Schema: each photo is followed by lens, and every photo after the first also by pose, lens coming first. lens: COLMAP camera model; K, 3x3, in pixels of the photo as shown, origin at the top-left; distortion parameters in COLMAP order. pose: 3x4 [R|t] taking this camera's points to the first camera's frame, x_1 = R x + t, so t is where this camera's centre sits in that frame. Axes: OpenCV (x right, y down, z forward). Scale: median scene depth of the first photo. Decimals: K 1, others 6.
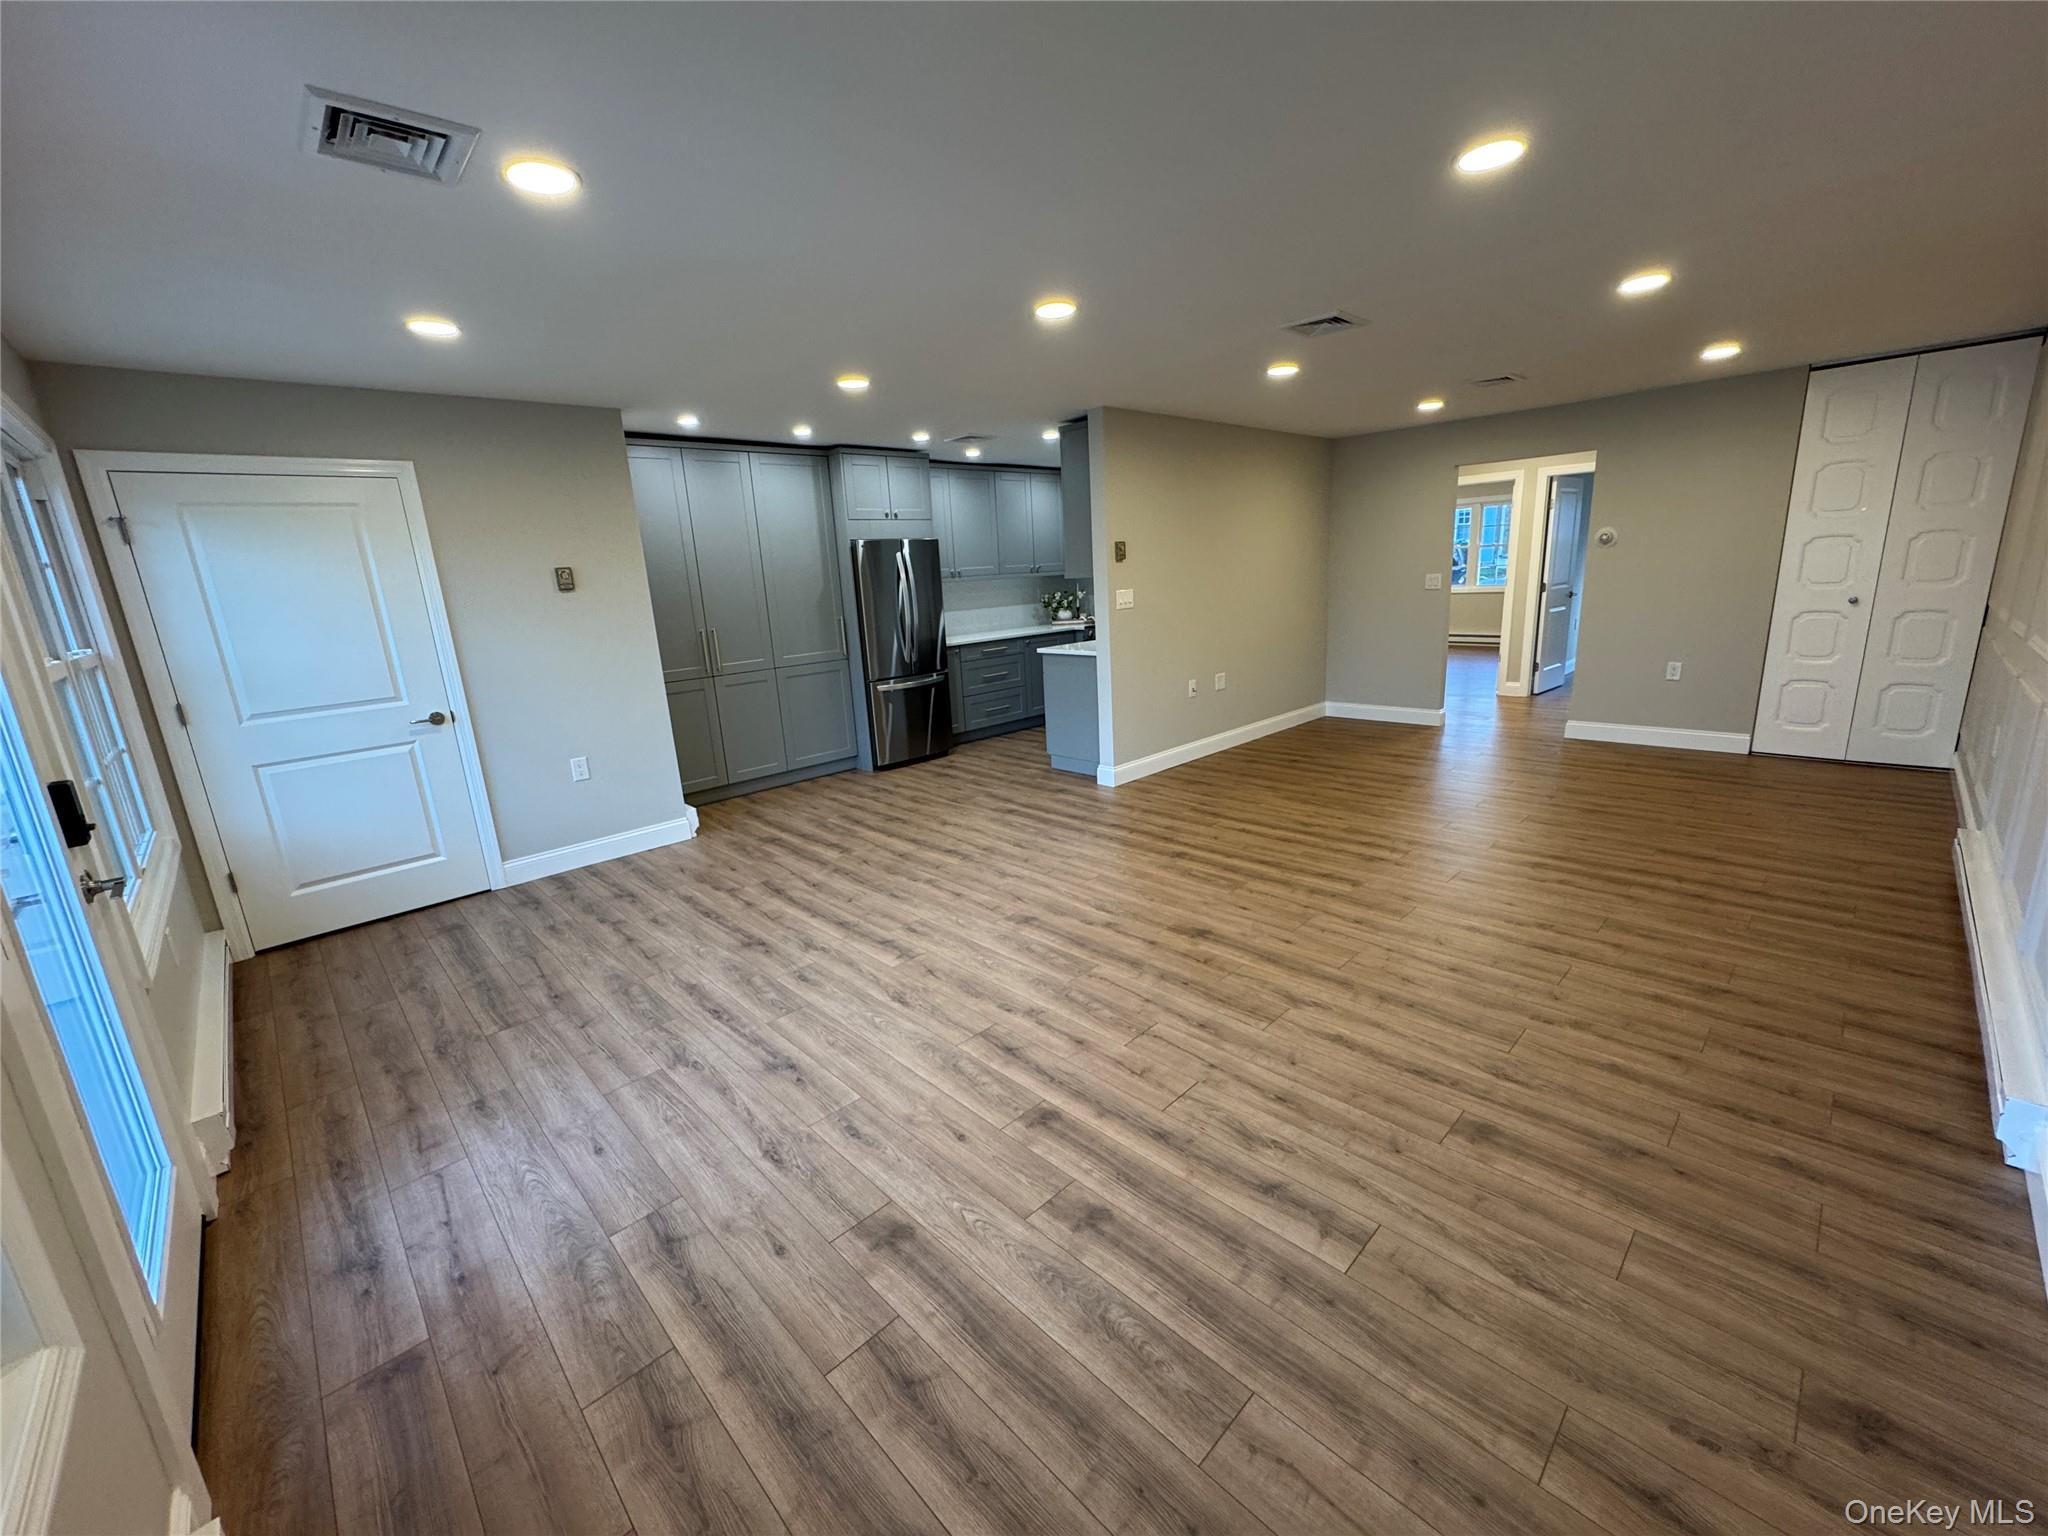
lens RADIAL K [[812.0, 0, 1029.7], [0, 812.0, 763.2], [0, 0, 1]] dist [-0.001078, -0.000224]
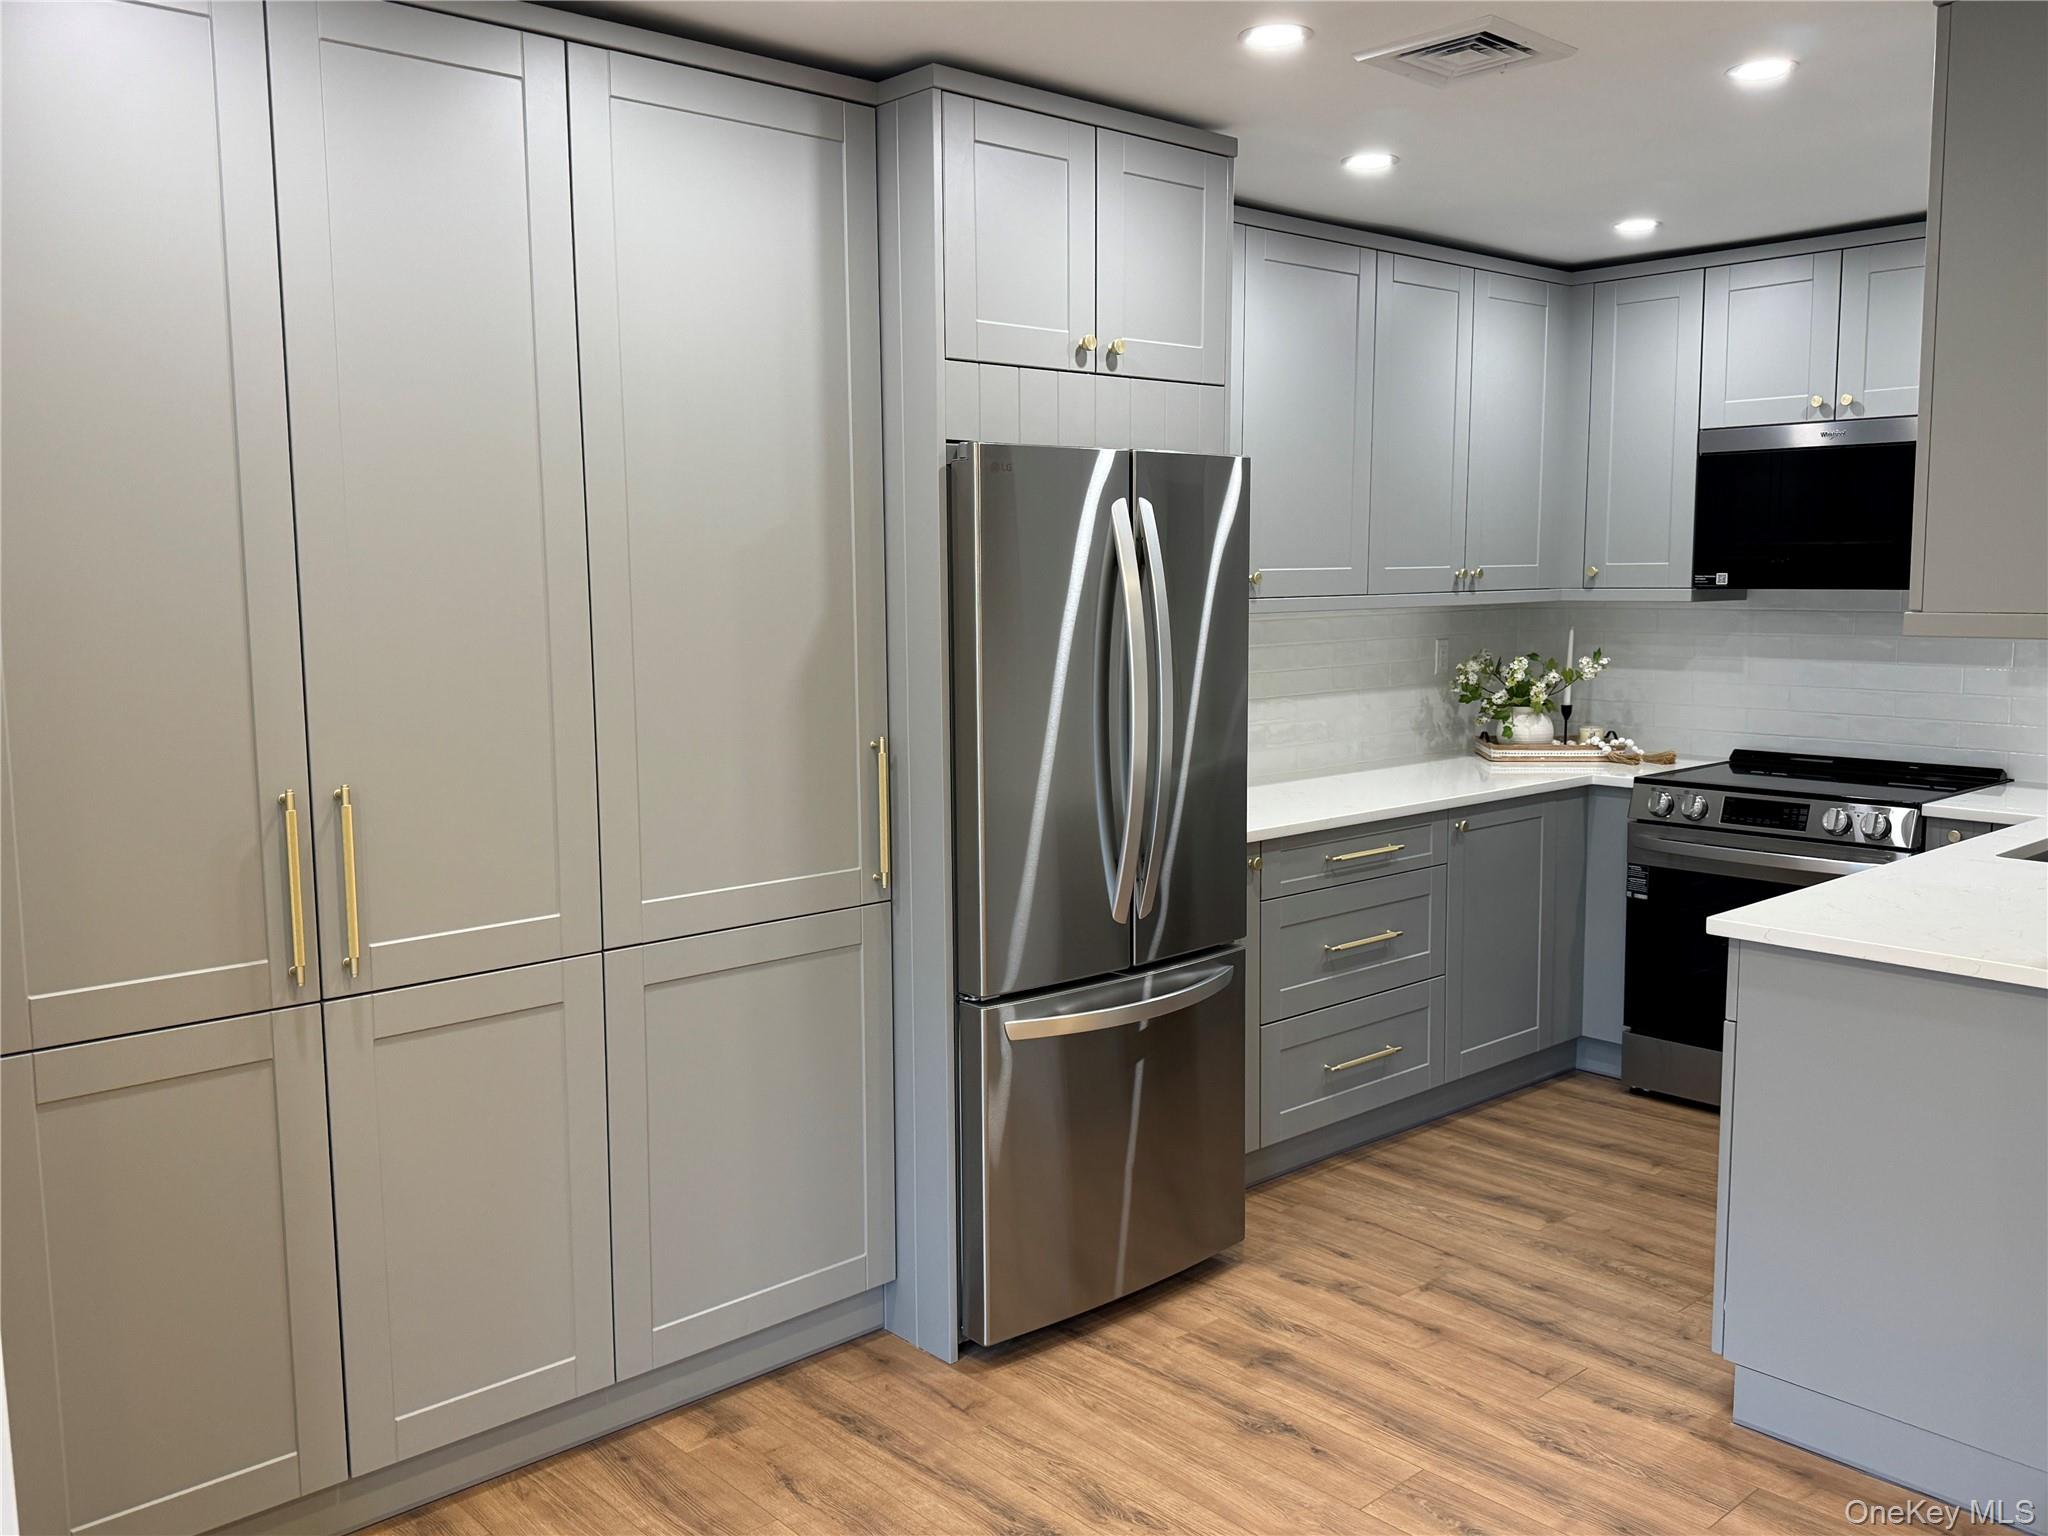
lens RADIAL K [[1666.4, 0, 1024.0], [0, 1666.4, 768.0], [0, 0, 1]] dist [-0.003064, -0.000627]
pose [[0.997930, 0.056642, -0.030449, -0.309459], [-0.059767, 0.991675, -0.114055, -0.204535], [0.023735, 0.115639, 0.993008, 0.895242]]
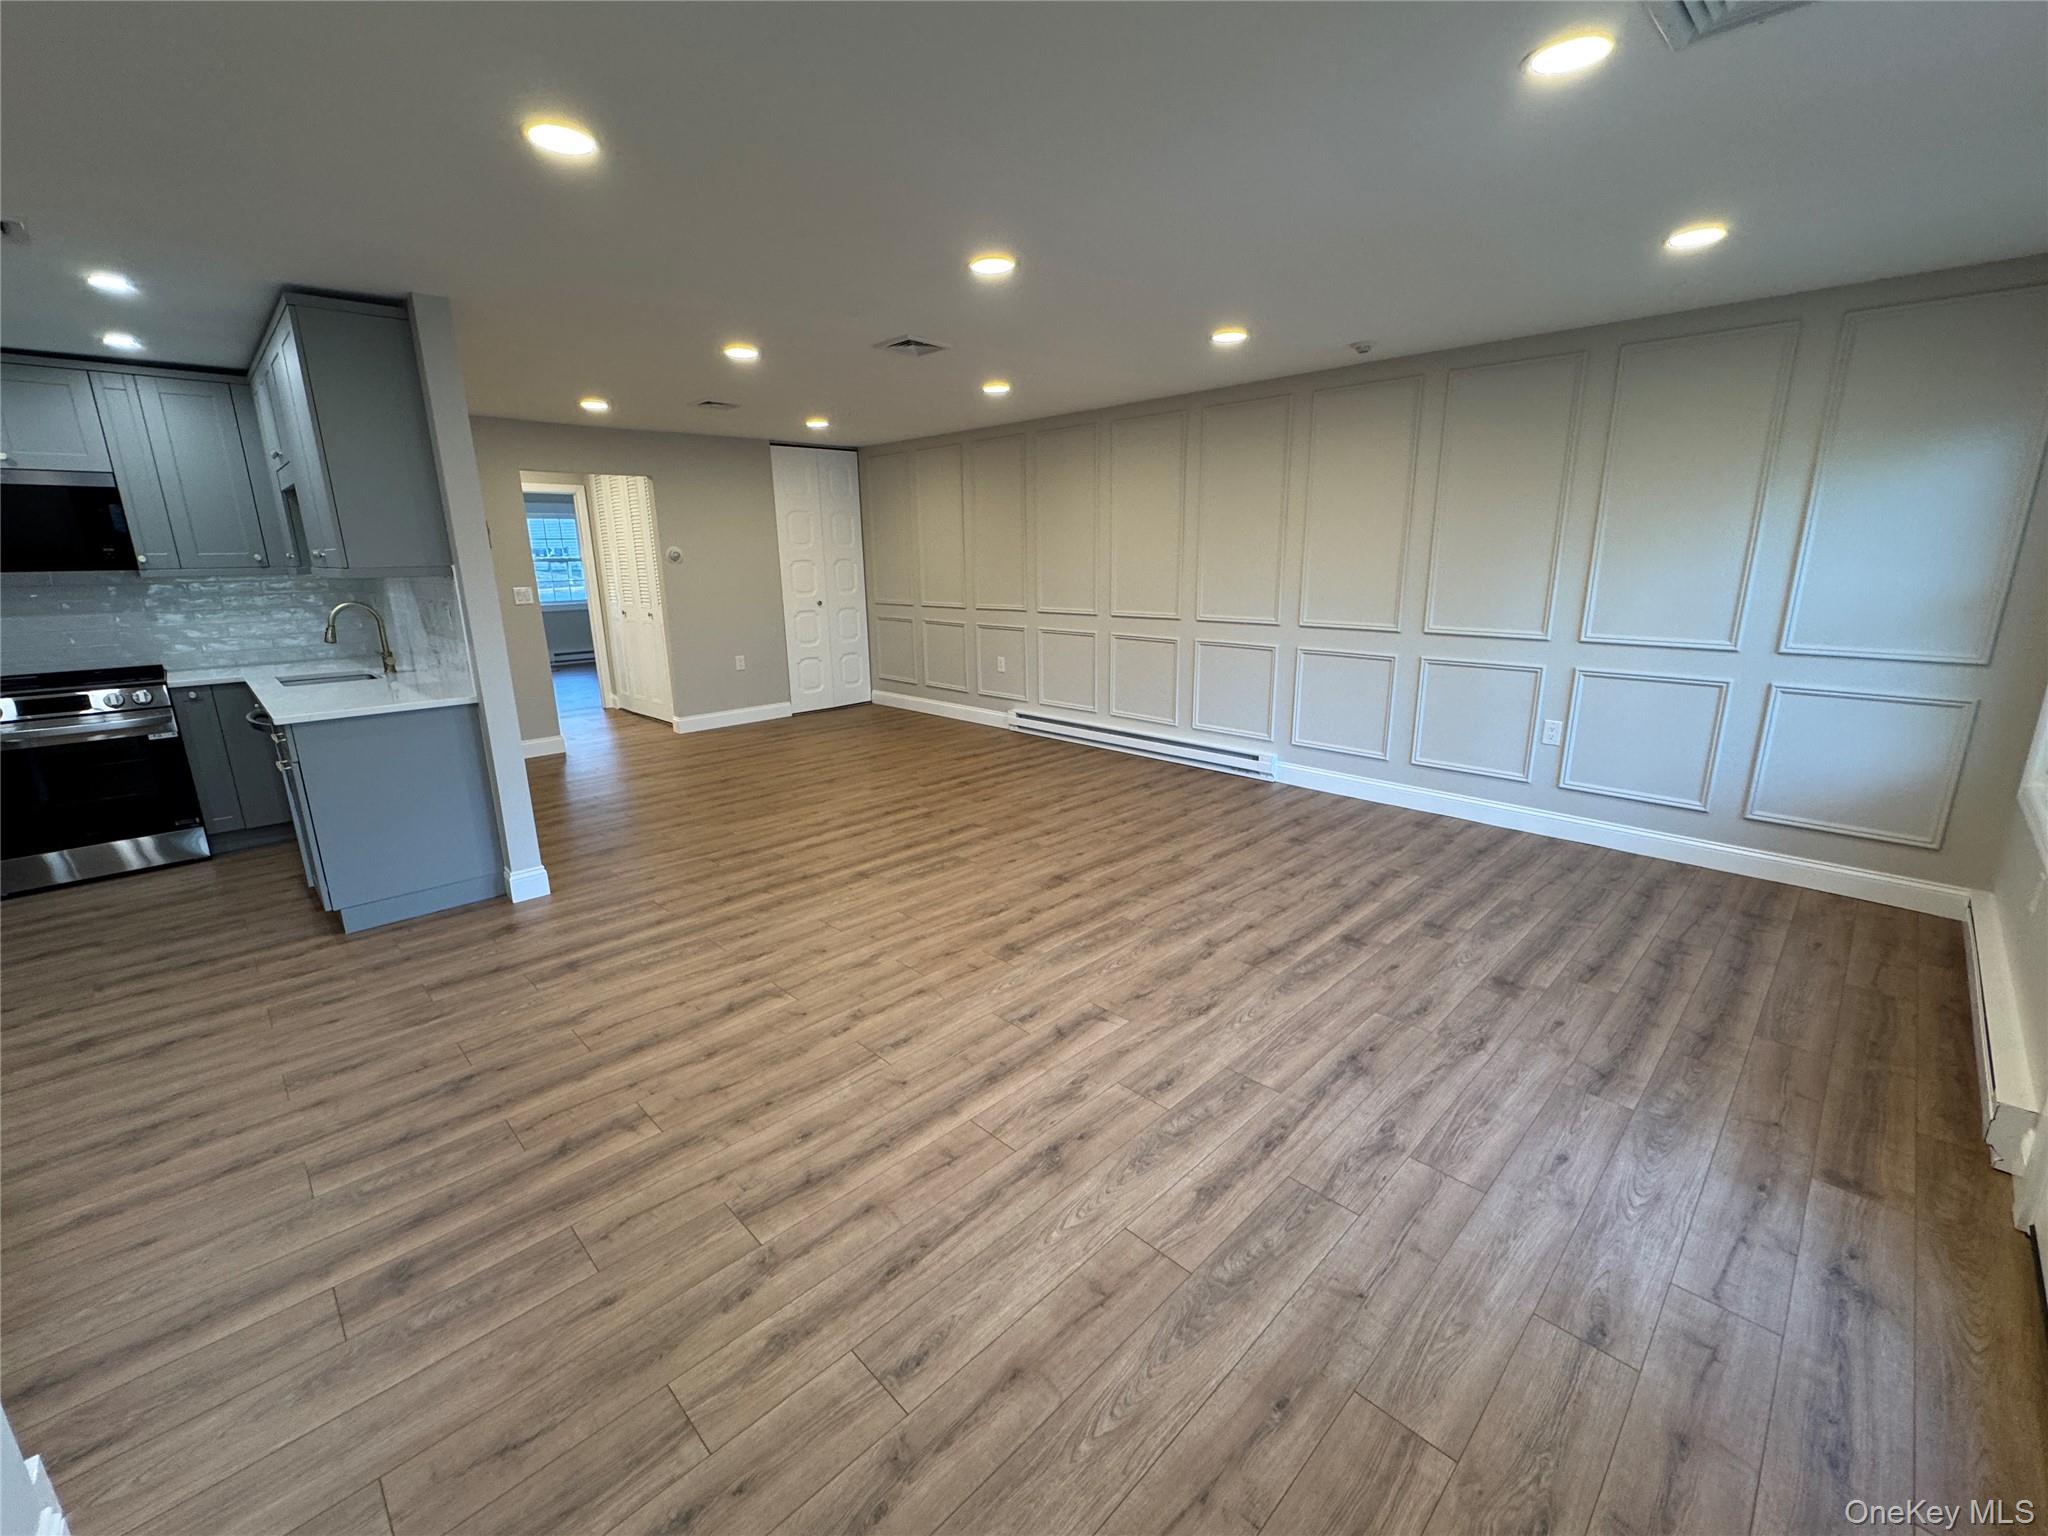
lens RADIAL K [[867.3, 0, 1029.1], [0, 867.3, 733.1], [0, 0, 1]] dist [-0.002826, -0.000772]
pose [[-0.008602, -0.151555, 0.988411, -0.919874], [0.247195, 0.957448, 0.148958, -0.166660], [-0.968928, 0.245611, 0.029228, 0.941545]]
